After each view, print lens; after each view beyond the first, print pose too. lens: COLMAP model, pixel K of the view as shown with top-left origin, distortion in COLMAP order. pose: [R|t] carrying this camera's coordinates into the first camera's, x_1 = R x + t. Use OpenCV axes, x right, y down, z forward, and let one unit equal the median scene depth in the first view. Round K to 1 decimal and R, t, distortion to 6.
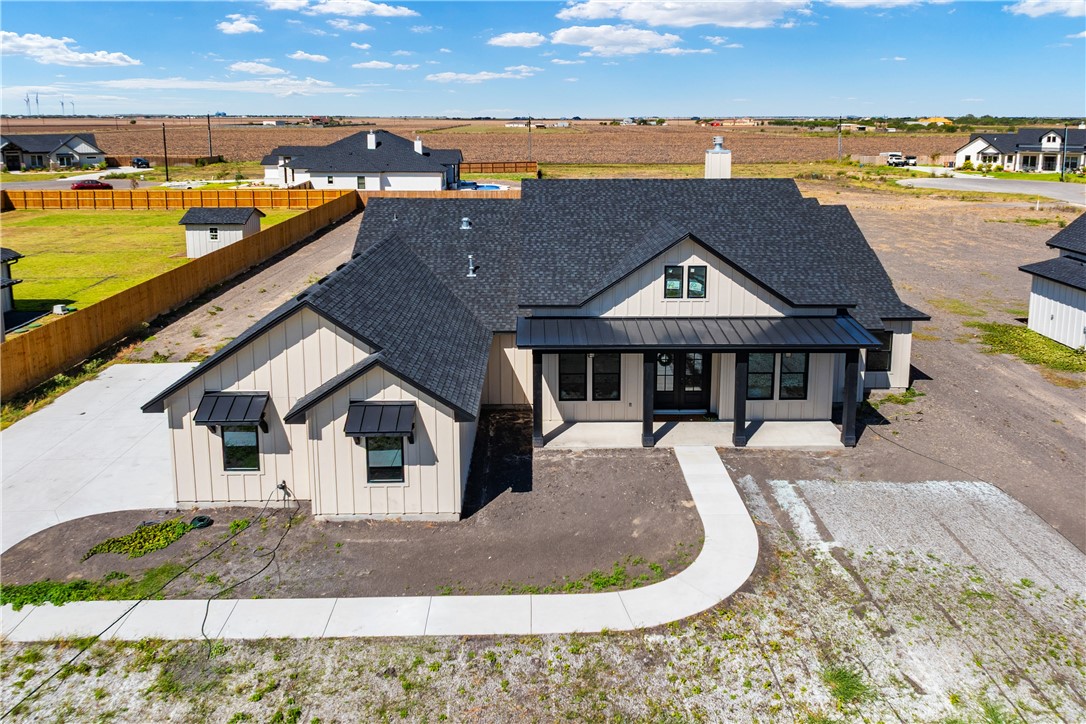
lens RADIAL K [[829.7, 0, 556.2], [0, 829.7, 241.8], [0, 0, 1]] dist [0.000492, -0.003062]
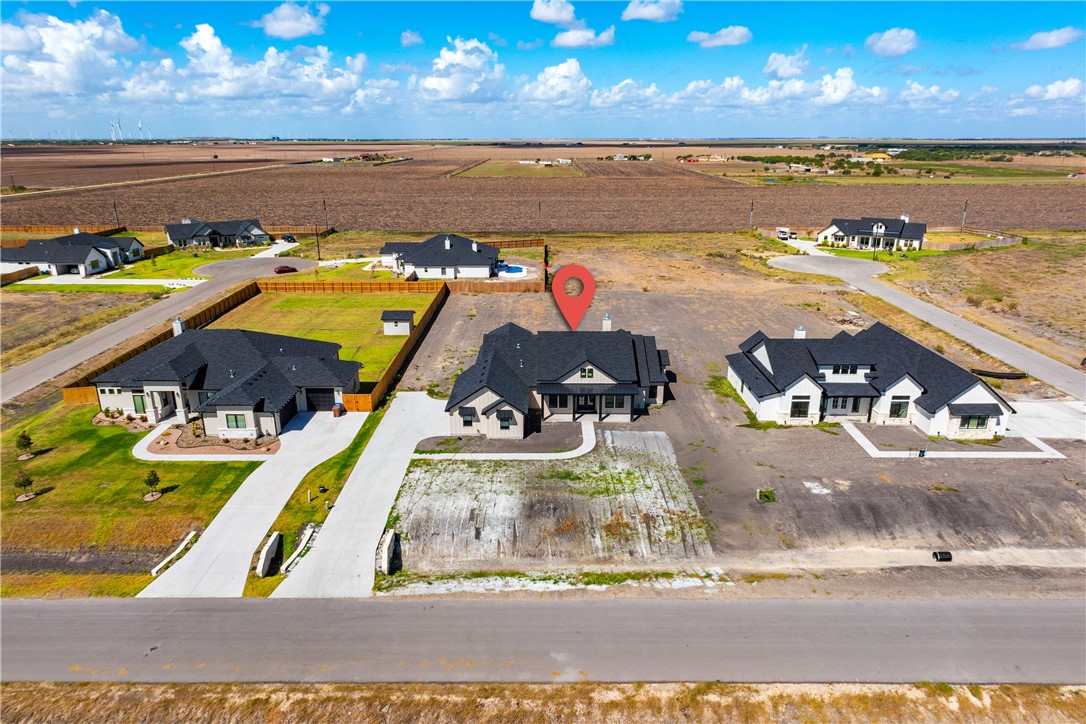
lens RADIAL K [[712.8, 0, 544.3], [0, 712.8, 316.1], [0, 0, 1]] dist [0.000099, -0.003404]
pose [[0.999692, 0.005070, -0.024281, 0.052385], [-0.002681, 0.995238, 0.097442, -0.463262], [0.024660, -0.097347, 0.994945, -1.854175]]
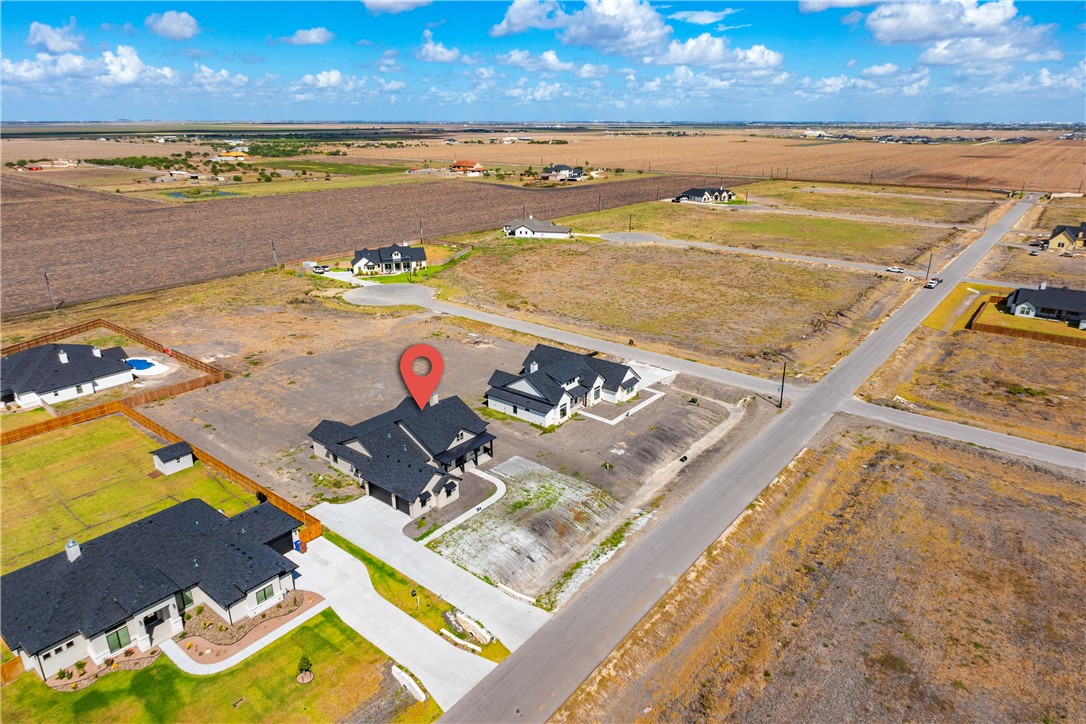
lens RADIAL K [[691.8, 0, 559.7], [0, 691.8, 294.1], [0, 0, 1]] dist [0.018582, -0.022171]
pose [[0.627262, -0.187782, 0.755830, -2.301195], [0.110877, 0.982143, 0.151992, -1.278316], [-0.770875, -0.011535, 0.636882, -1.924799]]
